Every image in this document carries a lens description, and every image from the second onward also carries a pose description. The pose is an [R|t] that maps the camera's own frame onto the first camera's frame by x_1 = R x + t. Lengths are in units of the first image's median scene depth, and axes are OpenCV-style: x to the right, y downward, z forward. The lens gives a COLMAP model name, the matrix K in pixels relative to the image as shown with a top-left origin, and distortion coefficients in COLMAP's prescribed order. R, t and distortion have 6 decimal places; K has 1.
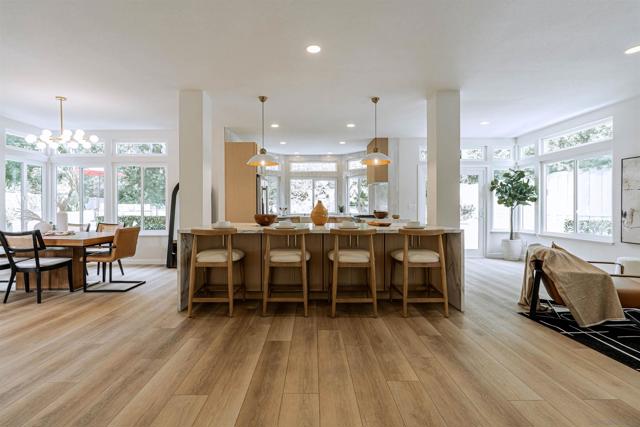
lens RADIAL K [[287.1, 0, 316.1], [0, 287.1, 209.2], [0, 0, 1]] dist [-0.008116, 0.000203]
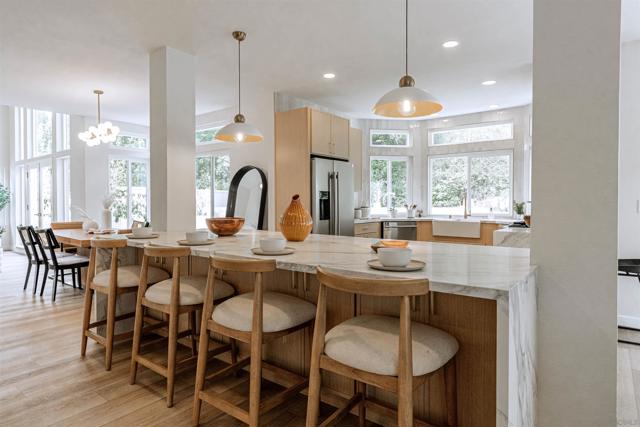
lens RADIAL K [[376.1, 0, 314.0], [0, 376.1, 209.9], [0, 0, 1]] dist [-0.018125, 0.007806]
pose [[0.786849, 0.013768, -0.616992, 0.476883], [-0.003697, 0.999838, 0.017596, -0.015069], [0.617134, -0.011565, 0.786773, 0.458523]]
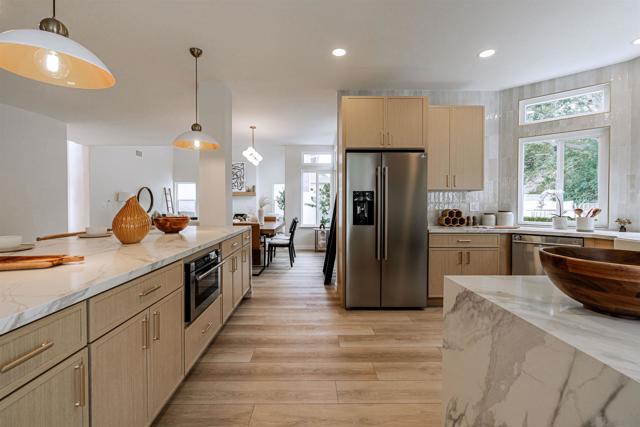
lens RADIAL K [[287.1, 0, 316.9], [0, 287.1, 207.8], [0, 0, 1]] dist [-0.008116, 0.000203]
pose [[0.007971, 0.016199, -0.999837, 0.534246], [-0.007765, 0.999840, 0.016137, -0.020397], [0.999938, 0.007635, 0.008096, 1.330559]]
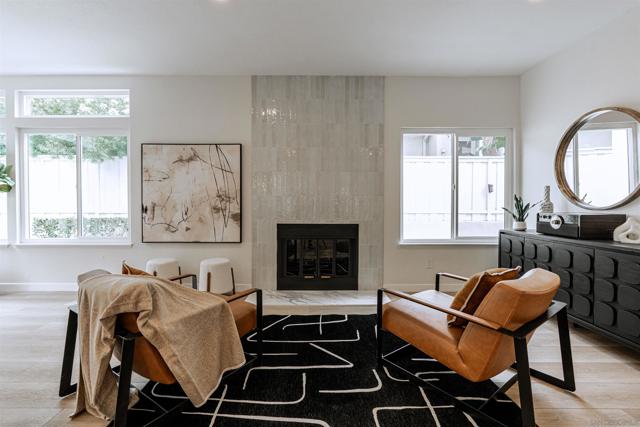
lens RADIAL K [[287.1, 0, 313.7], [0, 287.1, 207.6], [0, 0, 1]] dist [-0.008116, 0.000203]
pose [[0.007825, -0.010142, 0.999918, 0.252315], [0.005788, 0.999932, 0.010097, 0.007366], [-0.999953, 0.005708, 0.007883, 0.525743]]
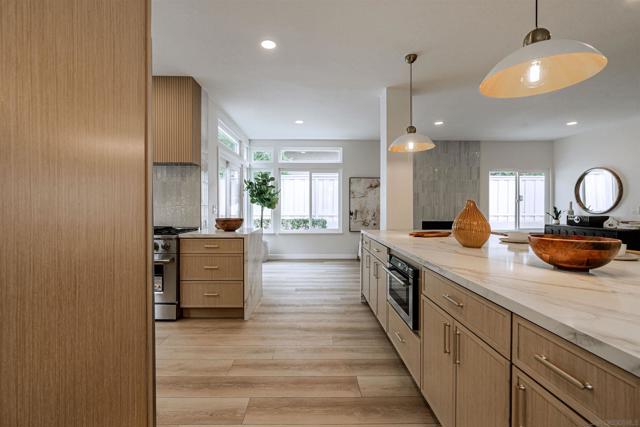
lens RADIAL K [[287.1, 0, 315.8], [0, 287.1, 205.6], [0, 0, 1]] dist [-0.008116, 0.000203]
pose [[-0.002132, 0.004889, 0.999986, -0.507939], [0.006340, 0.999968, -0.004875, -0.020152], [-0.999978, 0.006330, -0.002163, 1.281870]]
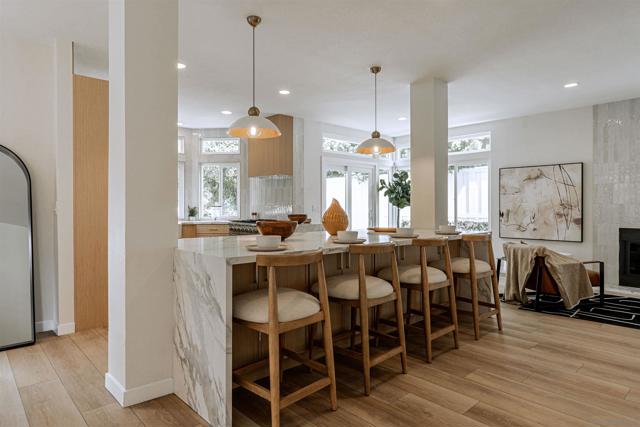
lens RADIAL K [[376.1, 0, 311.2], [0, 376.1, 209.7], [0, 0, 1]] dist [-0.018125, 0.007806]
pose [[0.749345, -0.001908, 0.662177, -0.617963], [0.003282, 0.999994, -0.000832, -0.003716], [-0.662171, 0.002797, 0.749347, 0.367558]]
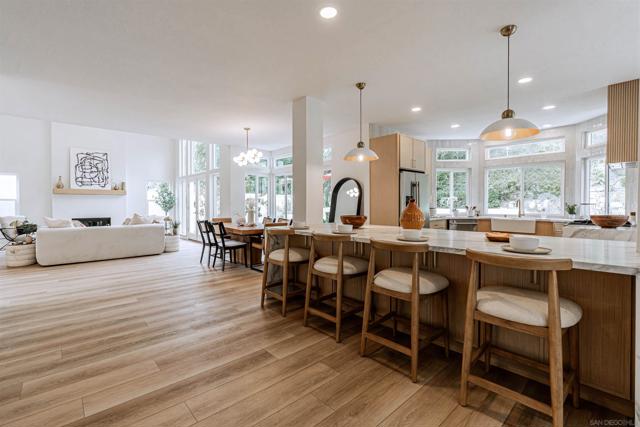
lens RADIAL K [[287.1, 0, 315.3], [0, 287.1, 210.2], [0, 0, 1]] dist [-0.008116, 0.000203]
pose [[0.667250, 0.016224, -0.744658, 0.401718], [-0.004022, 0.999827, 0.018180, -0.014525], [0.744823, -0.009136, 0.667199, 0.306423]]
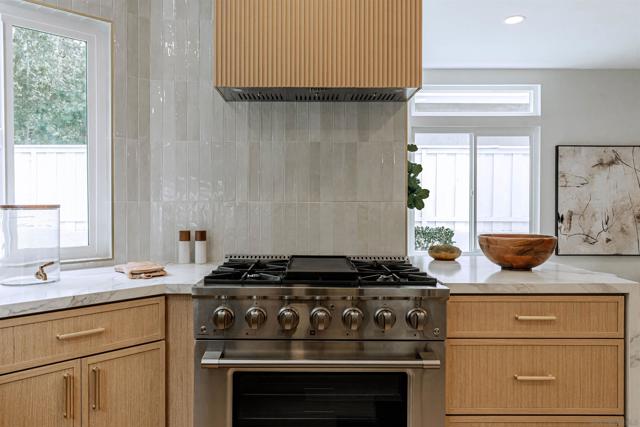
lens RADIAL K [[465.0, 0, 316.2], [0, 465.0, 208.2], [0, 0, 1]] dist [-0.001953, 0.000880]
pose [[0.015353, -0.008263, 0.999848, -0.182751], [0.005584, 0.999951, 0.008178, -0.024799], [-0.999867, 0.005457, 0.015398, 1.752324]]
